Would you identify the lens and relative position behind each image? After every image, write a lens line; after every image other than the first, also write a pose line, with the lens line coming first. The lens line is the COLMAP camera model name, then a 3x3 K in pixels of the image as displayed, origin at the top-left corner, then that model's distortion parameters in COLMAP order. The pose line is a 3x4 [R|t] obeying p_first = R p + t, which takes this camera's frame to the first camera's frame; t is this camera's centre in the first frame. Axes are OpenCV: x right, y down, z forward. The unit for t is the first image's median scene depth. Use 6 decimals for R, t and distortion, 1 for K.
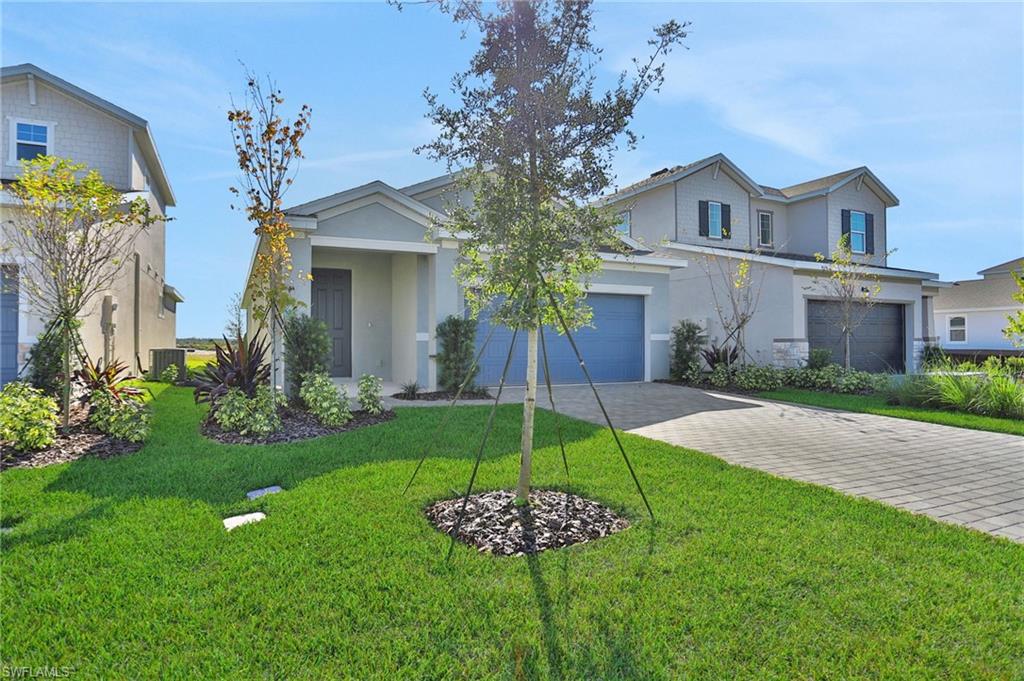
lens RADIAL K [[533.2, 0, 535.2], [0, 533.2, 343.0], [0, 0, 1]] dist [-0.058112, 0.000111]
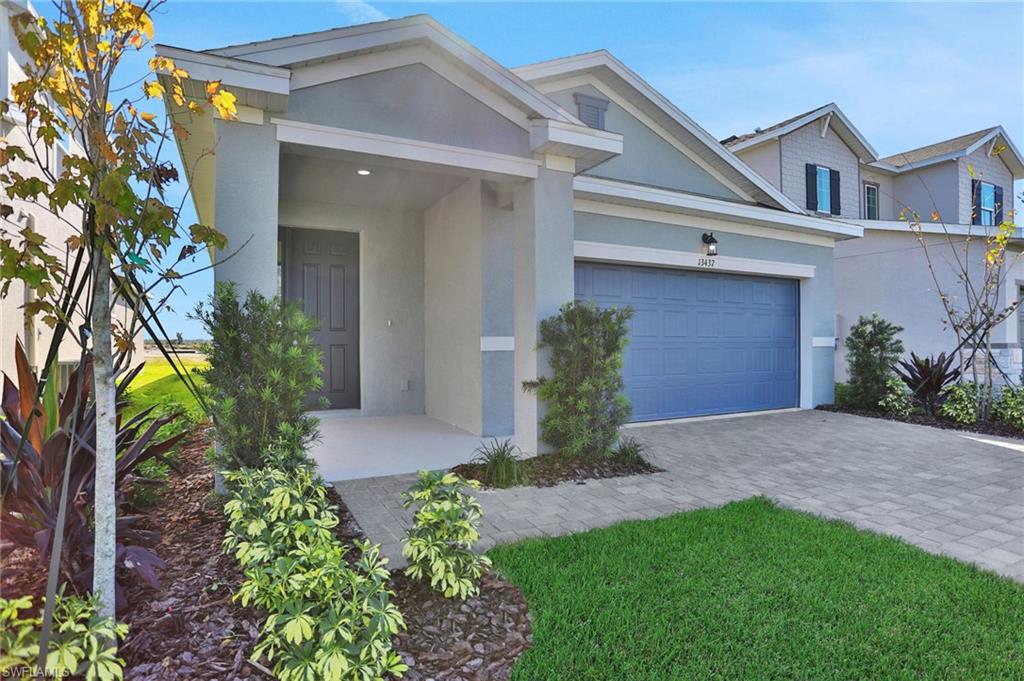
lens RADIAL K [[533.2, 0, 535.2], [0, 533.2, 343.0], [0, 0, 1]] dist [-0.058112, 0.000111]
pose [[0.999998, -0.001587, 0.000804, -0.134784], [0.001588, 0.999998, -0.001267, -0.009399], [-0.000802, 0.001268, 0.999999, 0.359378]]
